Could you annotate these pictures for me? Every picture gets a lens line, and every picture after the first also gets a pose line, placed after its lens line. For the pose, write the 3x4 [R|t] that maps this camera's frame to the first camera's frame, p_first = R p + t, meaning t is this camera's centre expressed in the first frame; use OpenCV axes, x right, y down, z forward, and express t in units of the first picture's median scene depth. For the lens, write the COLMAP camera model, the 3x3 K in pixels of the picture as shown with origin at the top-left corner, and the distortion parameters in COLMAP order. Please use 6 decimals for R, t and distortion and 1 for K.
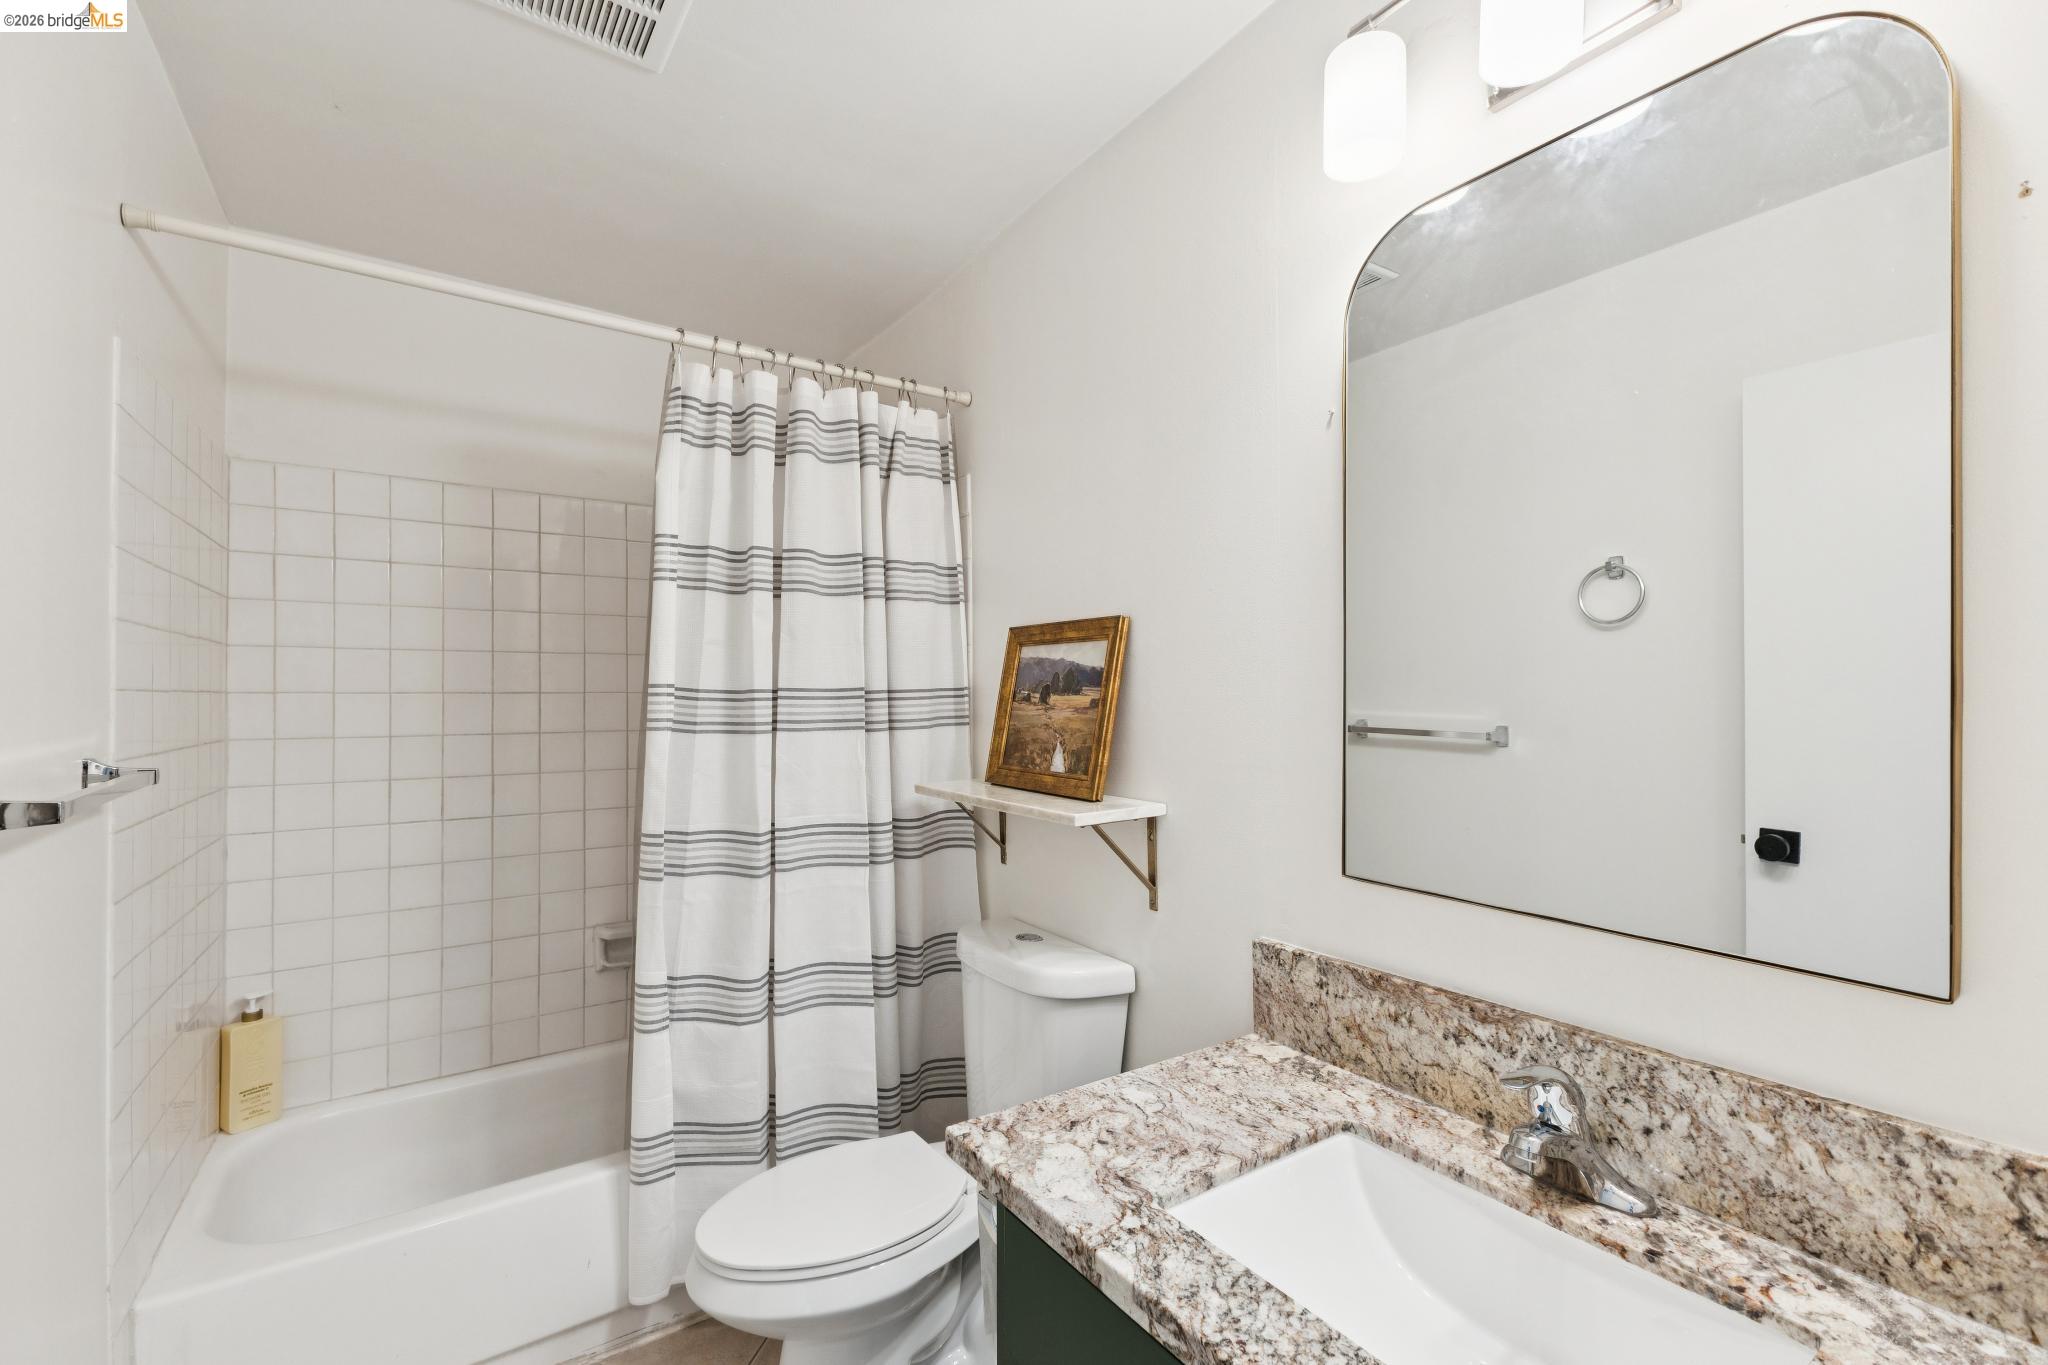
lens RADIAL K [[882.9, 0, 1047.3], [0, 882.9, 709.7], [0, 0, 1]] dist [0.008548, -0.000024]
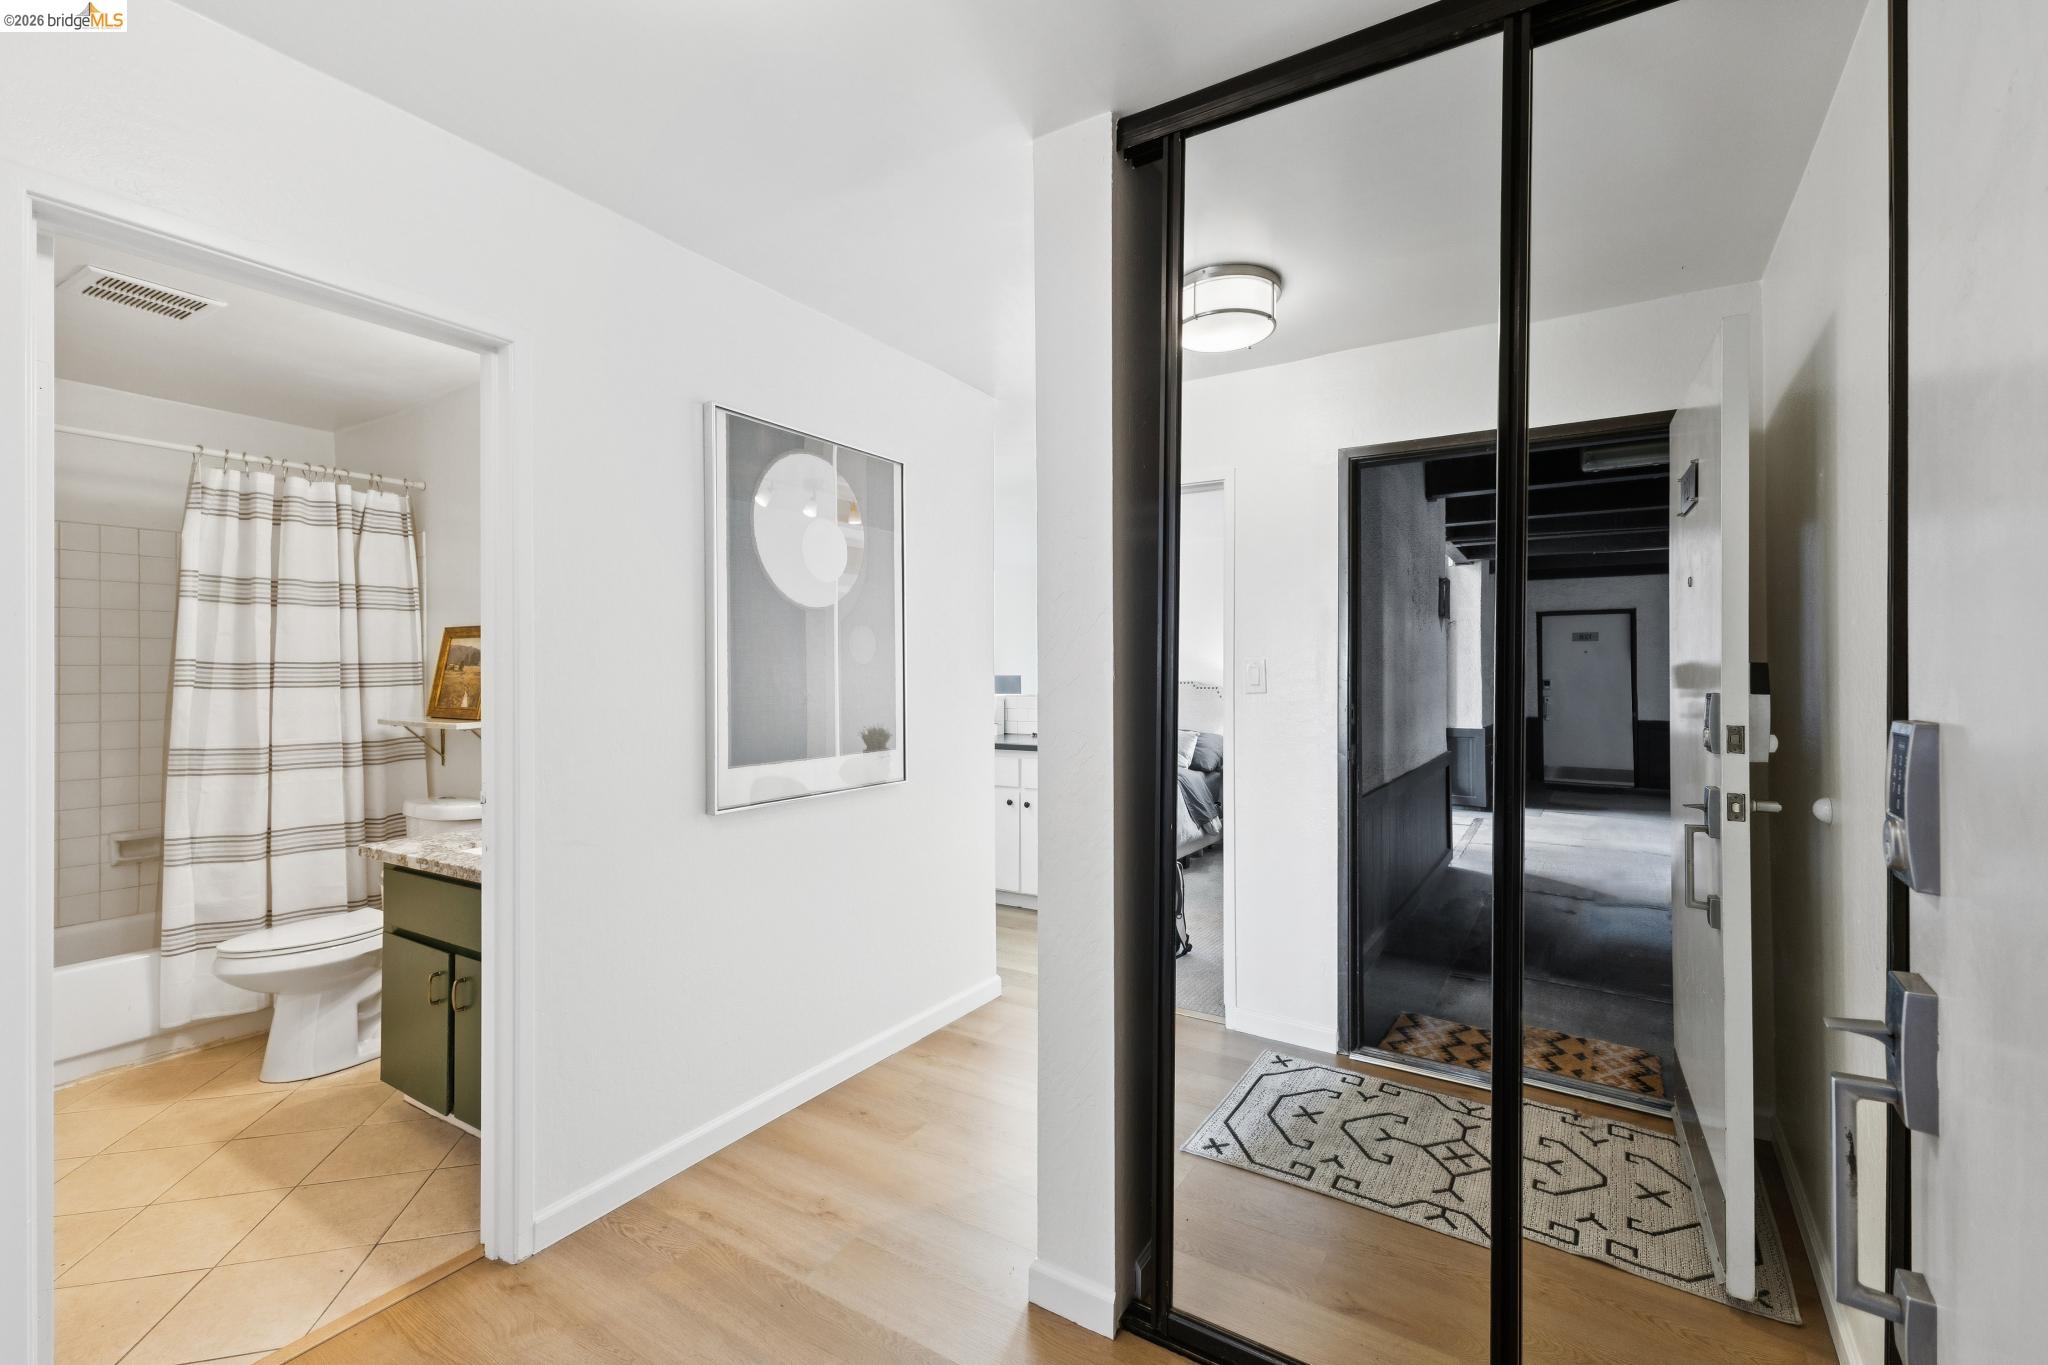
lens RADIAL K [[881.1, 0, 1029.2], [0, 881.1, 677.3], [0, 0, 1]] dist [0.009916, 0.000036]
pose [[0.922261, -0.004039, 0.386547, 0.354124], [0.009908, 0.999864, -0.013191, 0.040005], [-0.386441, 0.015995, 0.922175, -1.072202]]
